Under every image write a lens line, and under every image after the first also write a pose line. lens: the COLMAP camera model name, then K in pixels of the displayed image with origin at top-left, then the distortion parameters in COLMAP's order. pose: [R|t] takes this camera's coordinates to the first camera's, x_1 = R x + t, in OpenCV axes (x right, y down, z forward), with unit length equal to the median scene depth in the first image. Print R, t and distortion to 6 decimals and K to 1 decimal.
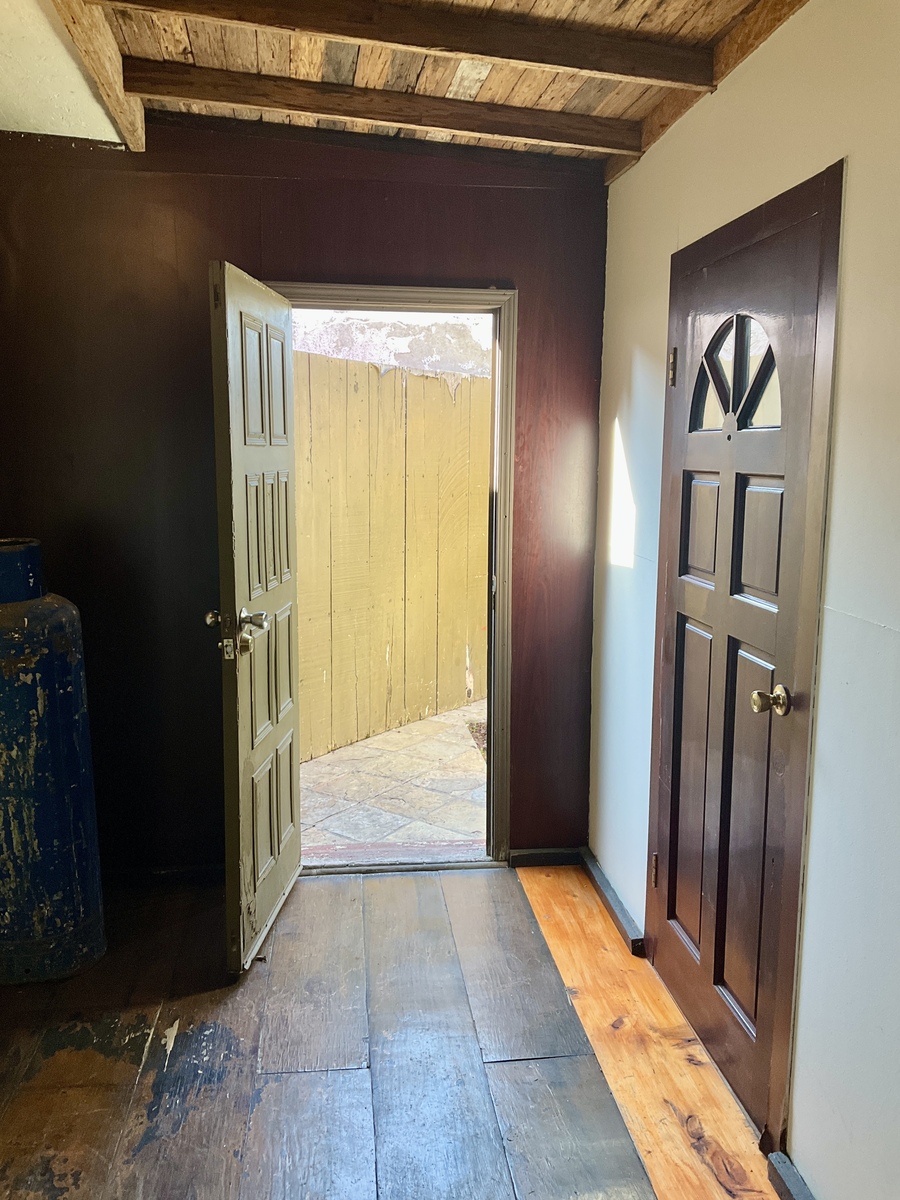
lens RADIAL K [[1005.3, 0, 450.0], [0, 1005.3, 600.0], [0, 0, 1]] dist [0.088034, -0.128221]
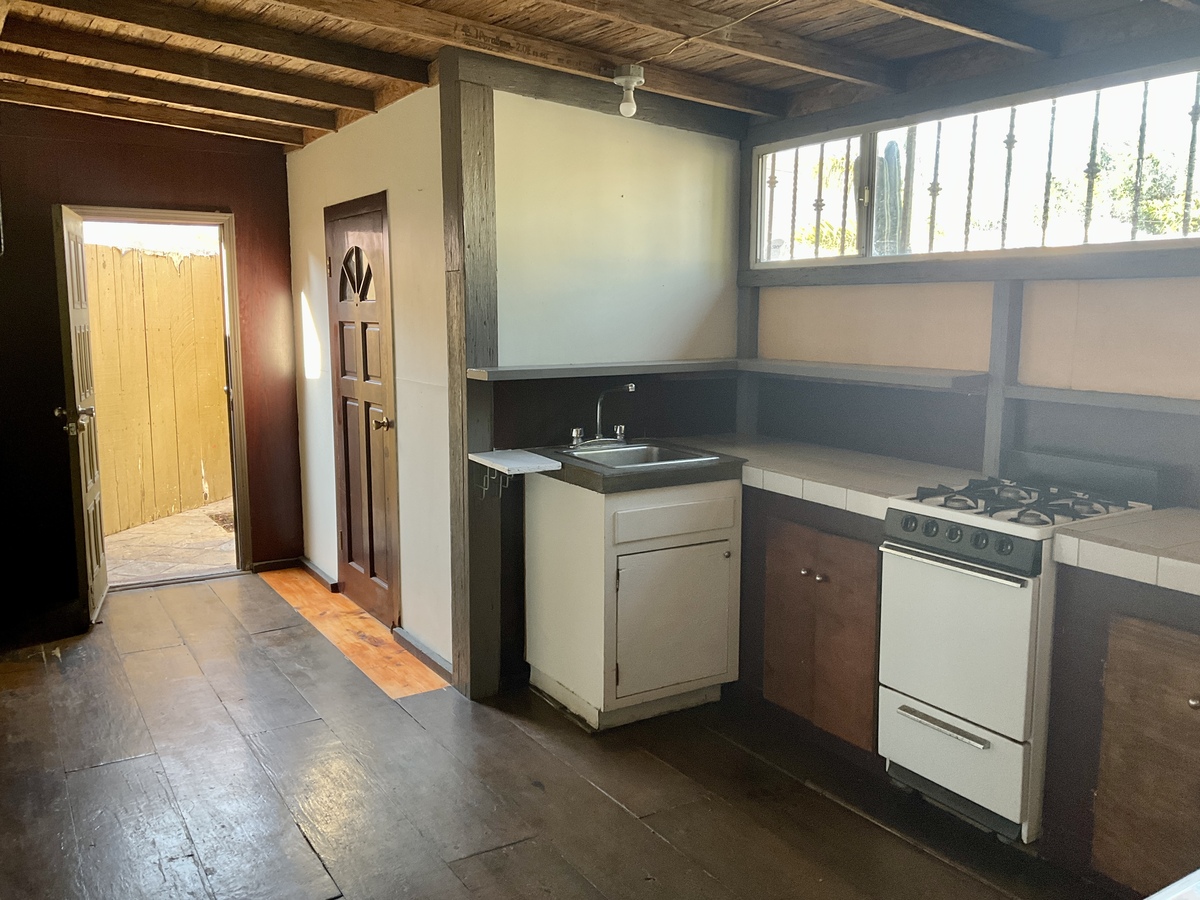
lens RADIAL K [[999.8, 0, 600.0], [0, 999.8, 450.0], [0, 0, 1]] dist [0.088740, -0.155889]
pose [[0.908500, -0.064884, 0.412816, -0.108618], [0.068277, 0.997645, 0.006545, 0.120872], [-0.412269, 0.022240, 0.910791, -0.828226]]
